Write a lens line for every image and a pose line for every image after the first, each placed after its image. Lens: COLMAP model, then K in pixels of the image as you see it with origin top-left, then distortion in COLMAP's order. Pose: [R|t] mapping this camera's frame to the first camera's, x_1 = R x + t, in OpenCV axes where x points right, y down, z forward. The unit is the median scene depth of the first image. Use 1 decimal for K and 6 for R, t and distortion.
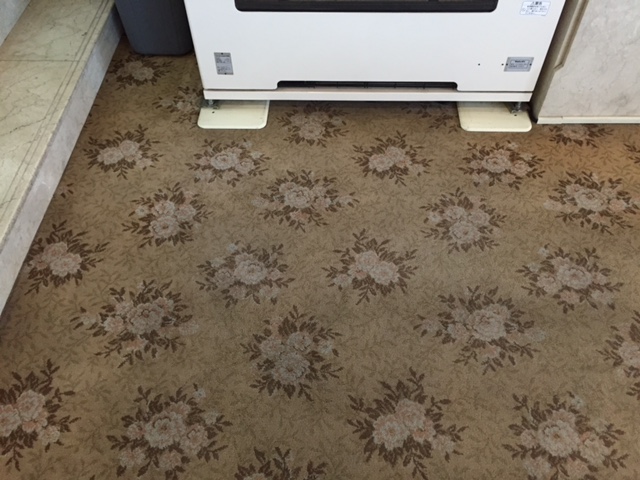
lens RADIAL K [[546.3, 0, 318.6], [0, 546.3, 240.7], [0, 0, 1]] dist [0.087922, -0.115251]
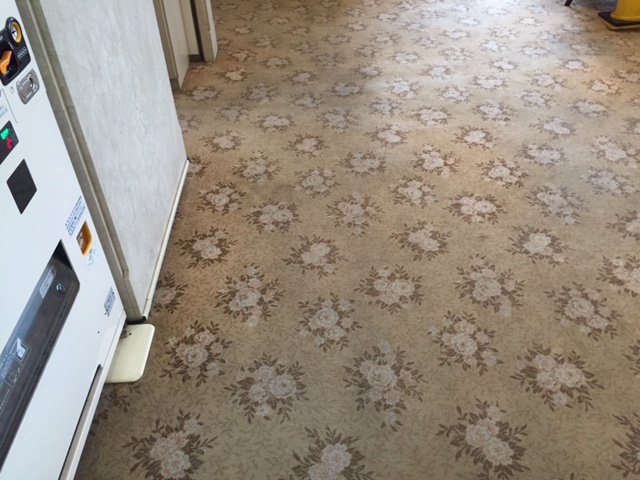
lens RADIAL K [[546.3, 0, 318.0], [0, 546.3, 240.3], [0, 0, 1]] dist [0.087922, -0.115251]
pose [[-0.072089, -0.613196, 0.786635, -0.412603], [0.803903, 0.431114, 0.409733, -0.535413], [-0.590376, 0.661915, 0.461871, 0.303887]]
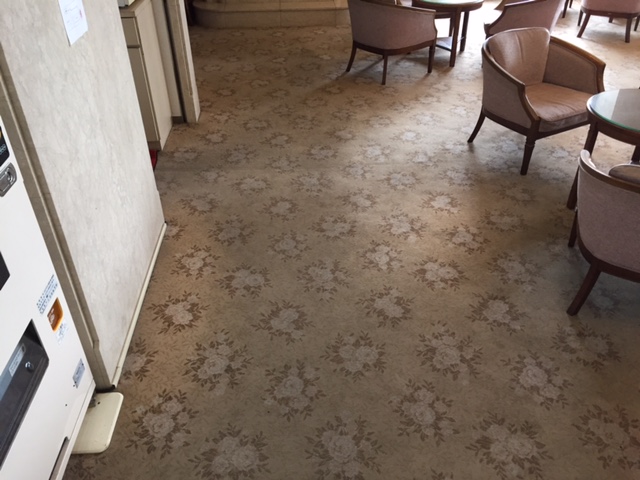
lens RADIAL K [[546.3, 0, 317.8], [0, 546.3, 240.0], [0, 0, 1]] dist [0.087922, -0.115251]
pose [[-0.086089, -0.557302, 0.825835, -0.421355], [0.792789, 0.463697, 0.395564, -0.553644], [-0.603386, 0.688766, 0.401904, 0.194496]]
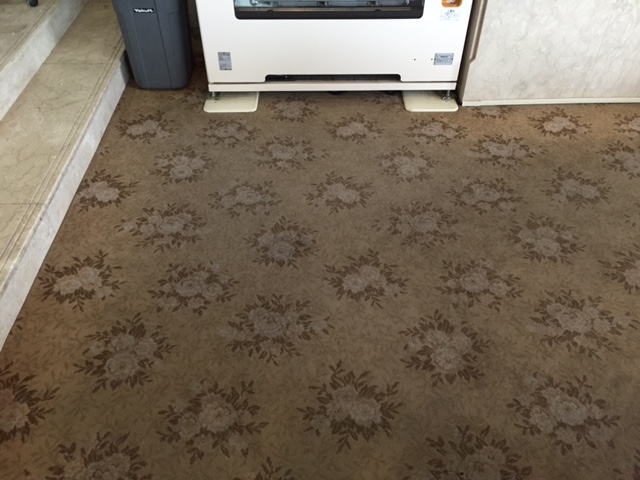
lens RADIAL K [[546.3, 0, 316.7], [0, 546.3, 242.8], [0, 0, 1]] dist [0.087922, -0.115251]
pose [[0.998961, -0.018963, 0.041434, -0.017146], [0.024697, 0.989472, -0.142598, 0.358110], [-0.038294, 0.143473, 0.988913, -0.301584]]
